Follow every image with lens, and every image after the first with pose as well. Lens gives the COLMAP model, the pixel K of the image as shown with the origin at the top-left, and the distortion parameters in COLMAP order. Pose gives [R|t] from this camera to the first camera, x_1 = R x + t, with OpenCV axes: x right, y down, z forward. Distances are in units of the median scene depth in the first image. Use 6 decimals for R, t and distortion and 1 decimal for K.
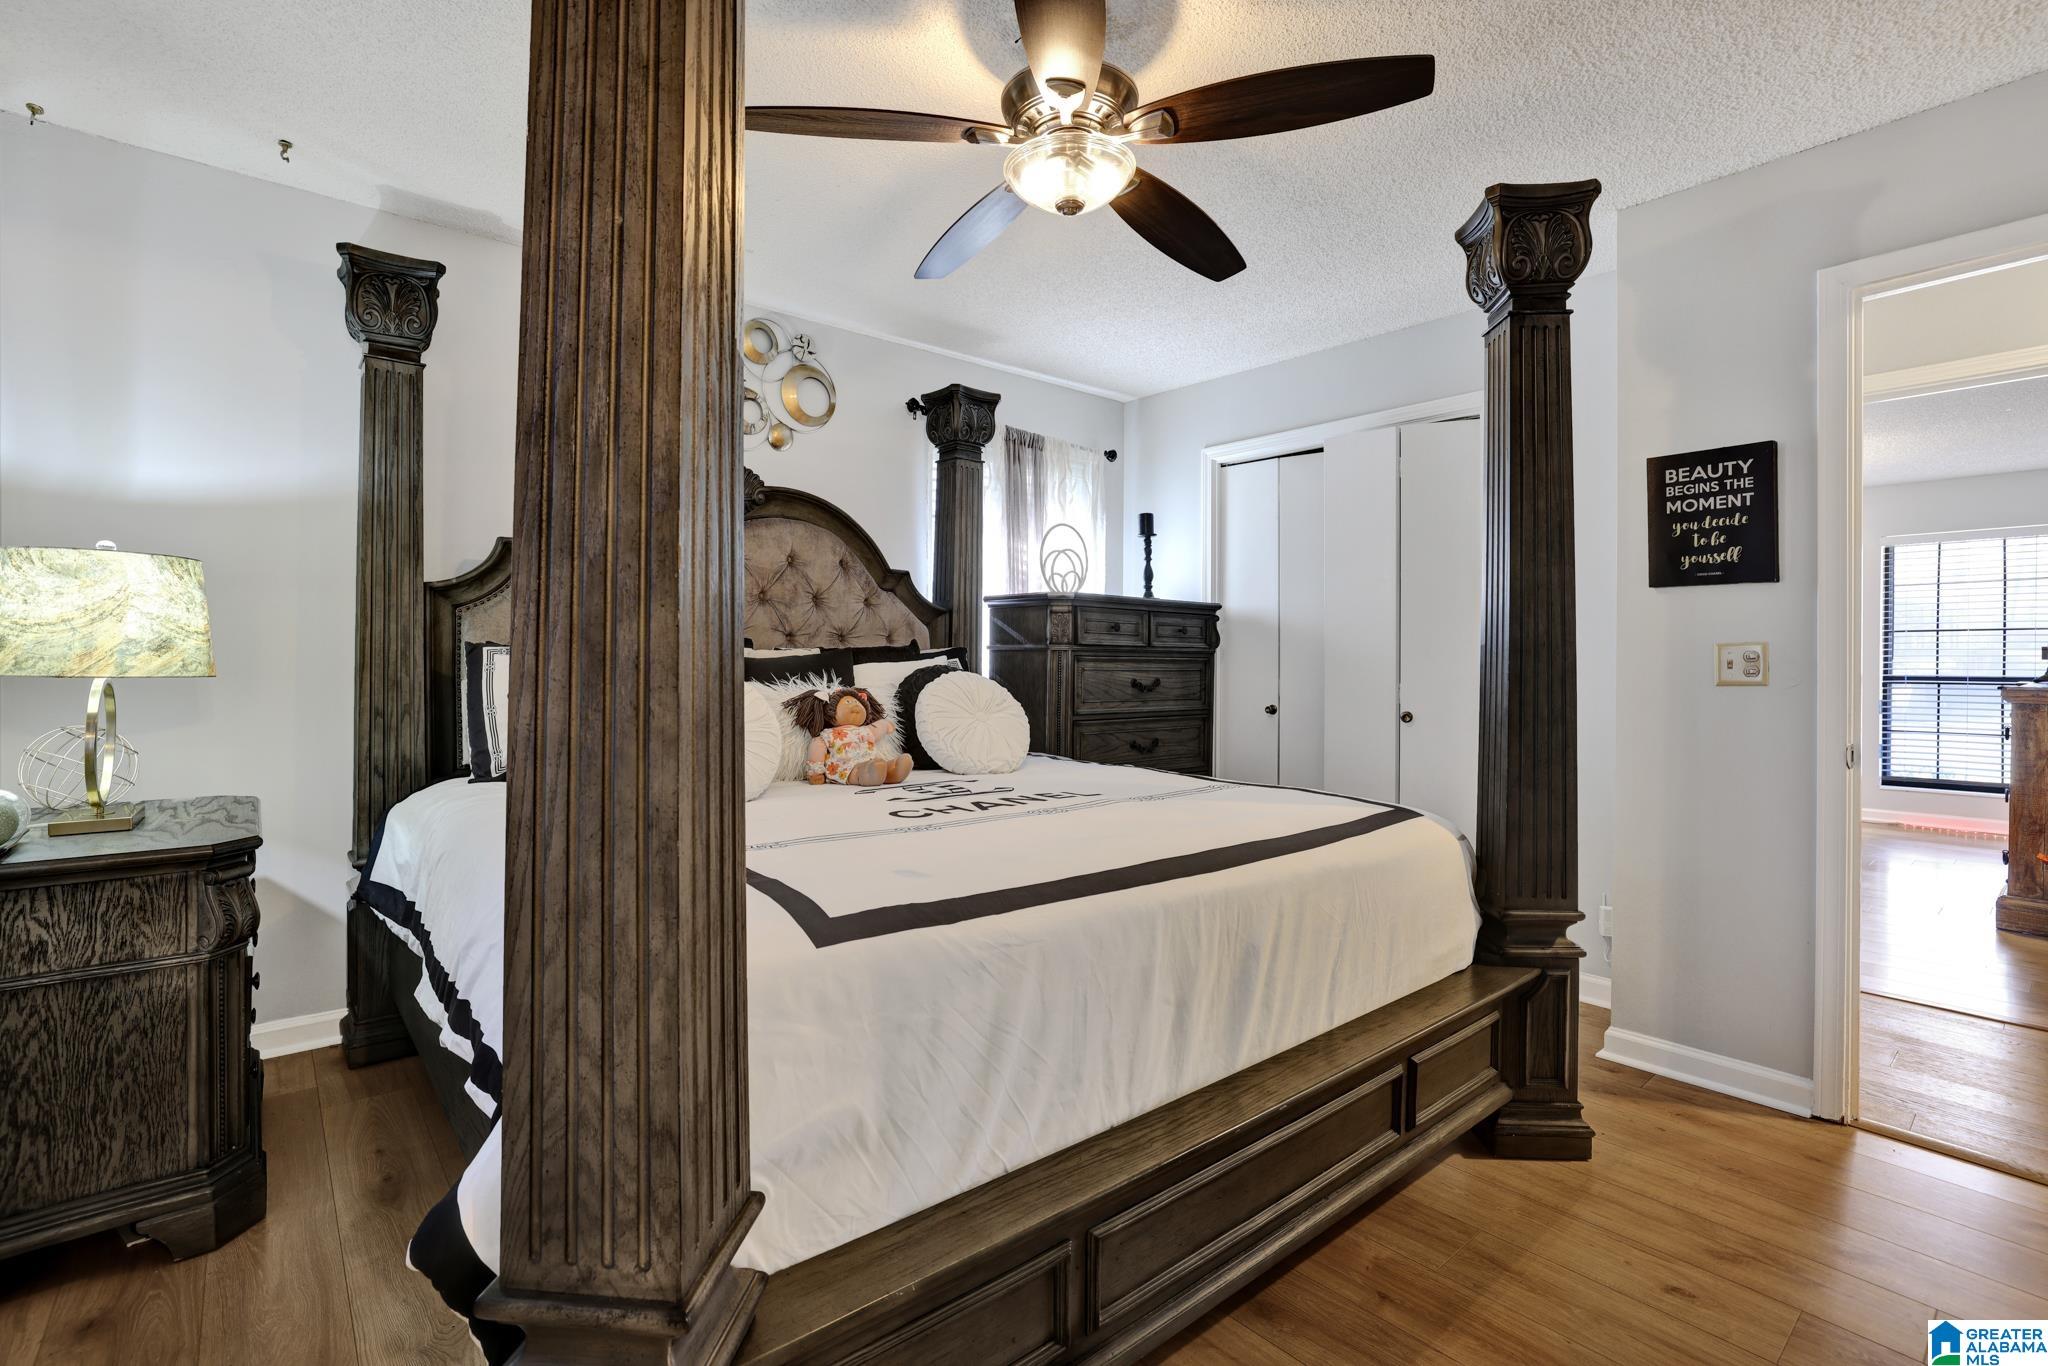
lens RADIAL K [[905.8, 0, 1026.0], [0, 905.8, 657.3], [0, 0, 1]] dist [-0.013949, -0.000055]
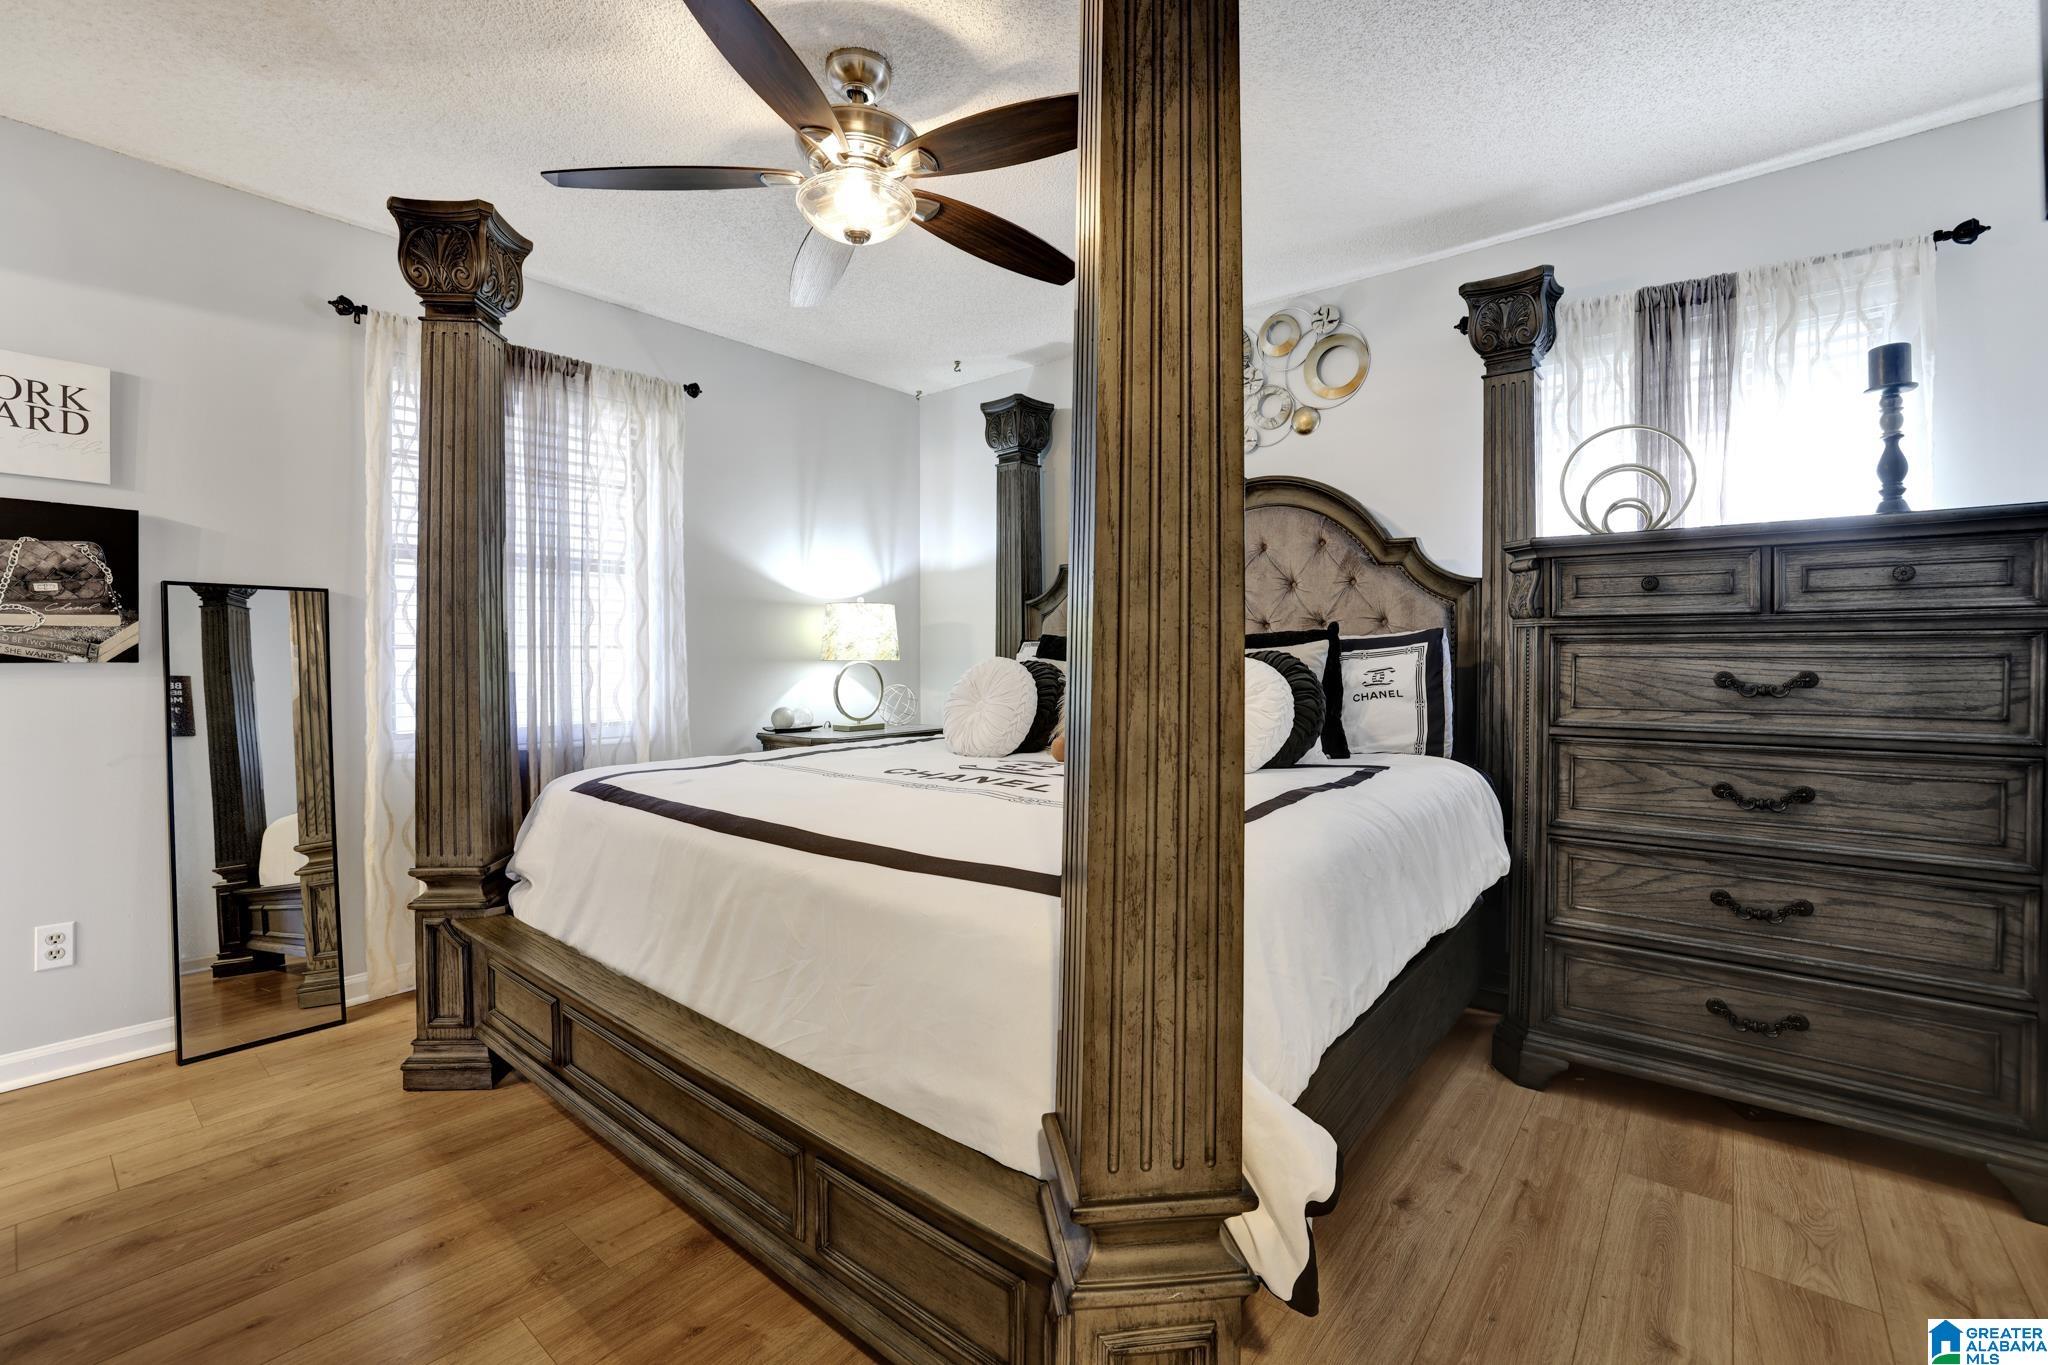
lens RADIAL K [[858.8, 0, 1027.6], [0, 858.8, 659.6], [0, 0, 1]] dist [-0.020915, 0.000110]
pose [[0.206182, -0.000554, -0.978514, 0.558973], [0.007694, 0.999970, 0.001055, 0.012682], [0.978483, -0.007746, 0.206180, 0.493622]]
